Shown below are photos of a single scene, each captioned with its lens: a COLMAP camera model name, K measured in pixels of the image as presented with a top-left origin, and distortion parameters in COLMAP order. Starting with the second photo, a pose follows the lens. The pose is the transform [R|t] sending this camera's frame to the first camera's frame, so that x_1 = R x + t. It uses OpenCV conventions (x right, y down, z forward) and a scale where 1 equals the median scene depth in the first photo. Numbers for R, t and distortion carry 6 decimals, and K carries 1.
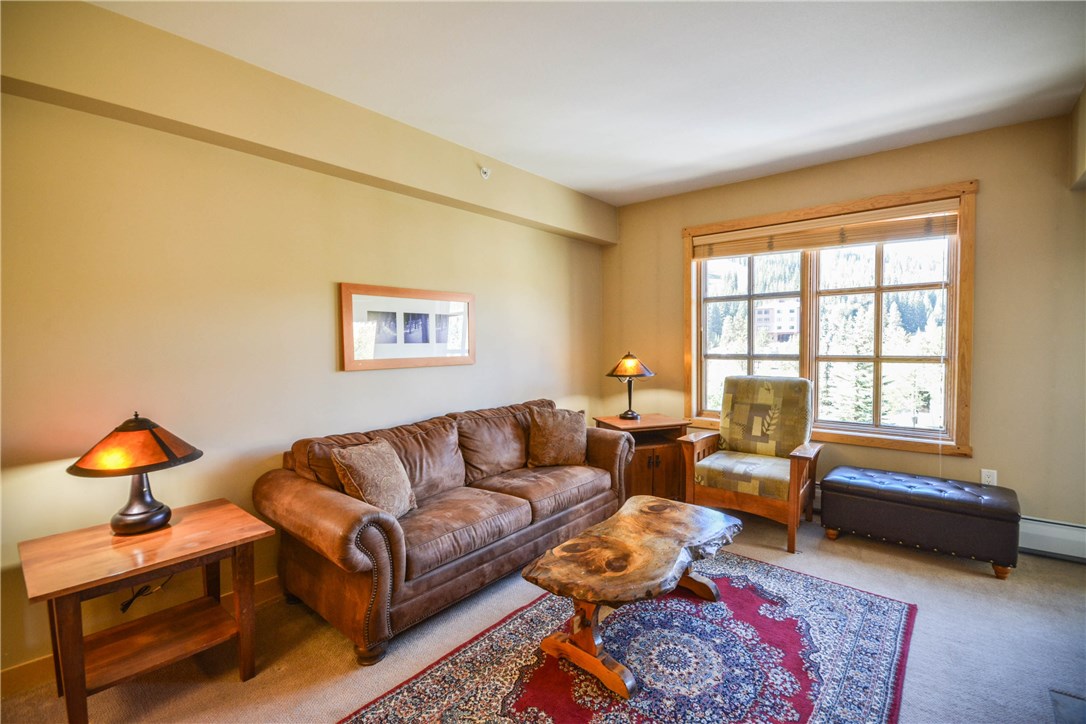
lens RADIAL K [[464.2, 0, 543.0], [0, 464.2, 362.0], [0, 0, 1]] dist [-0.001946, -0.000190]
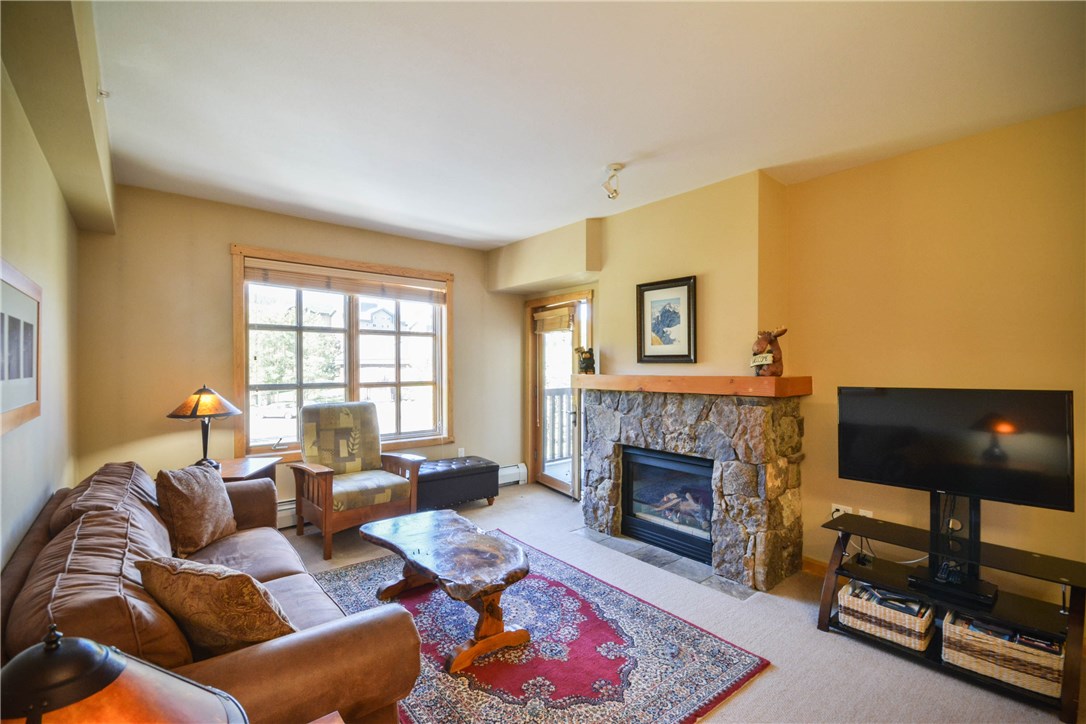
lens RADIAL K [[464.2, 0, 543.0], [0, 464.2, 362.0], [0, 0, 1]] dist [-0.001946, -0.000190]
pose [[0.212004, 0.016999, 0.977121, -0.514930], [0.045798, 0.998577, -0.027309, -0.014492], [-0.976195, 0.050539, 0.210924, 0.293851]]
